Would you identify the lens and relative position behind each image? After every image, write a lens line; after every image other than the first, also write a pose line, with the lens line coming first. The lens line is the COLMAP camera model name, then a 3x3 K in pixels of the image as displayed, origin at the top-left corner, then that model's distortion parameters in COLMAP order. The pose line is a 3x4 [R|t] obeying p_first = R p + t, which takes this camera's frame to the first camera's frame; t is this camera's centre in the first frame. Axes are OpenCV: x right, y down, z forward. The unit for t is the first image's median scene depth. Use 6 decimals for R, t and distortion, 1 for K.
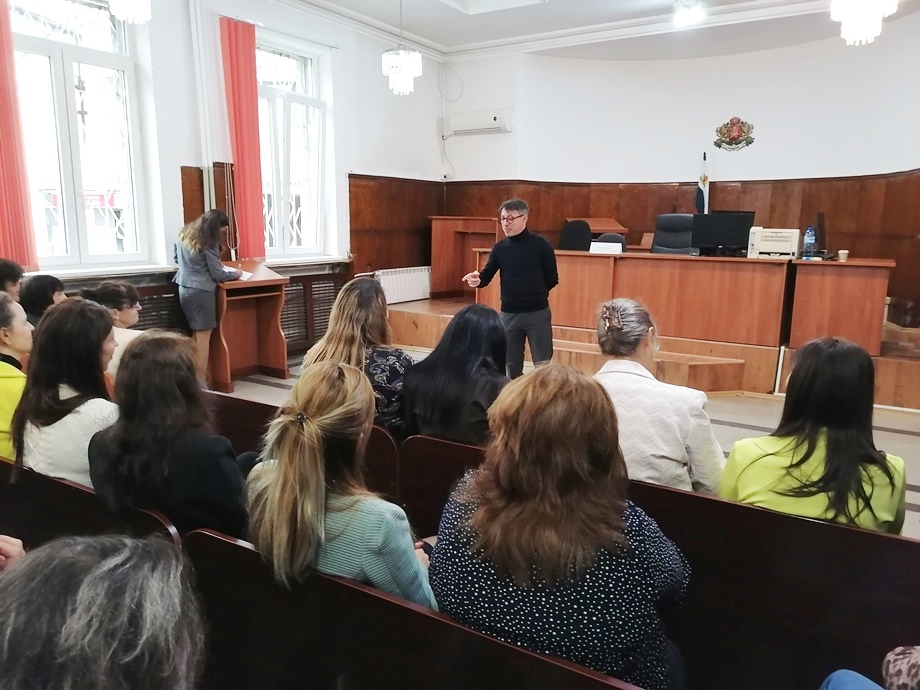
lens RADIAL K [[710.2, 0, 460.8], [0, 710.2, 346.8], [0, 0, 1]] dist [0.043252, -0.000652]
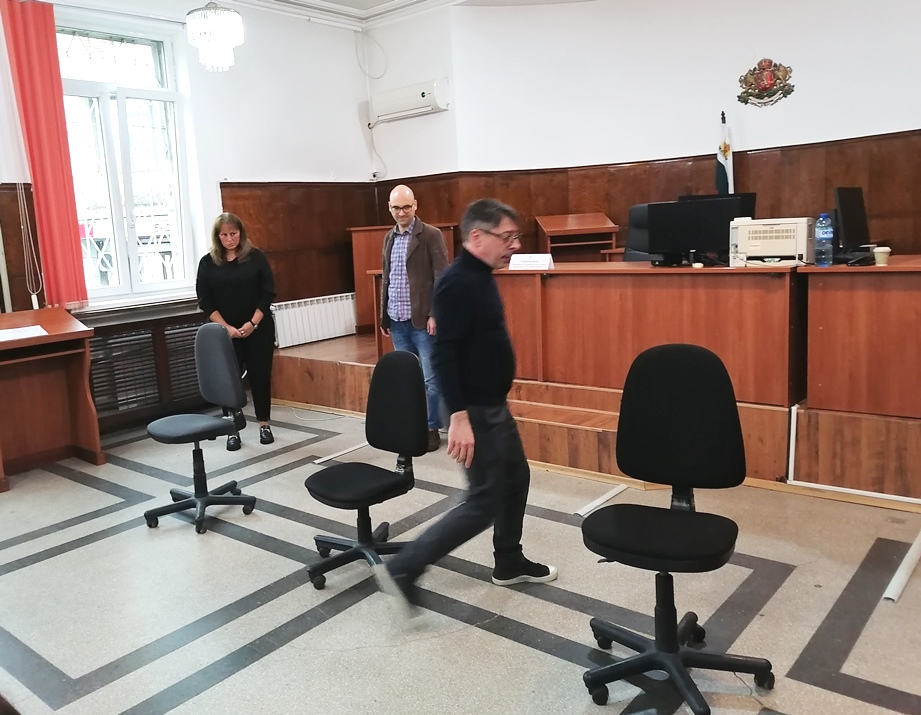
lens RADIAL K [[821.3, 0, 364.6], [0, 821.3, 341.5], [0, 0, 1]] dist [0.036880, -0.000800]
pose [[0.983844, -0.047286, -0.172673, 0.177549], [0.041015, 0.998369, -0.039706, -0.036371], [0.174269, 0.031982, 0.984179, 0.191621]]
